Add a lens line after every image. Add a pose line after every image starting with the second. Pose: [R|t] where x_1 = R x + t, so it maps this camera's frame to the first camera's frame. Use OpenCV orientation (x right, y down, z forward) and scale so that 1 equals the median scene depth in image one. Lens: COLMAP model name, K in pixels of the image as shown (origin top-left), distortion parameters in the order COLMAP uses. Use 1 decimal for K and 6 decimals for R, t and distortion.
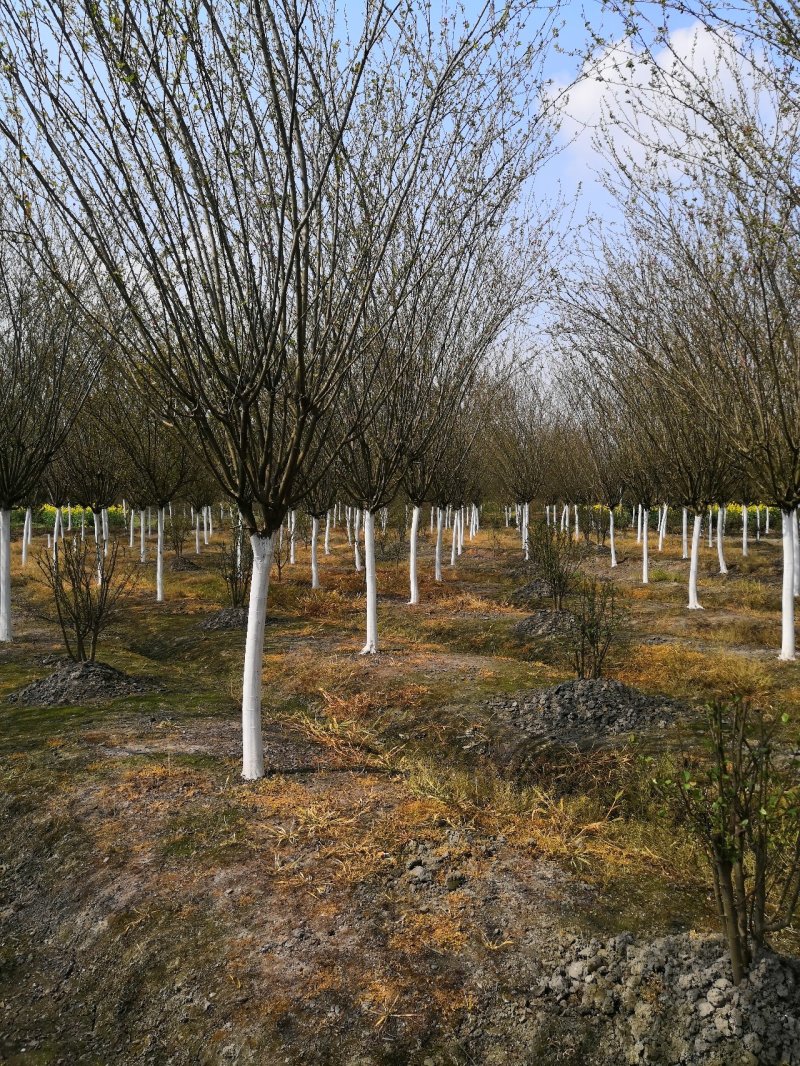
lens RADIAL K [[829.8, 0, 392.1], [0, 829.8, 524.2], [0, 0, 1]] dist [-0.011658, 0.043410]
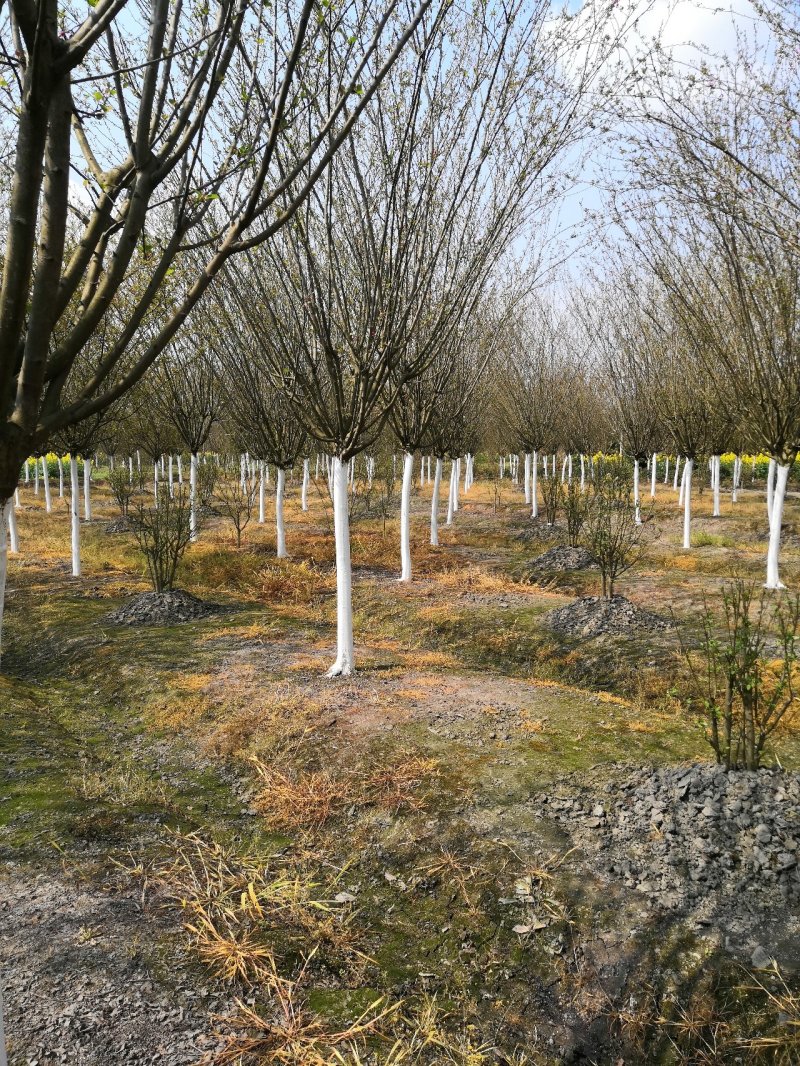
lens RADIAL K [[829.8, 0, 396.7], [0, 829.8, 524.3], [0, 0, 1]] dist [-0.011658, 0.043410]
pose [[0.999801, 0.000505, 0.019955, 0.002160], [-0.001693, 0.998225, 0.059532, -0.001388], [-0.019889, -0.059554, 0.998027, 0.206427]]
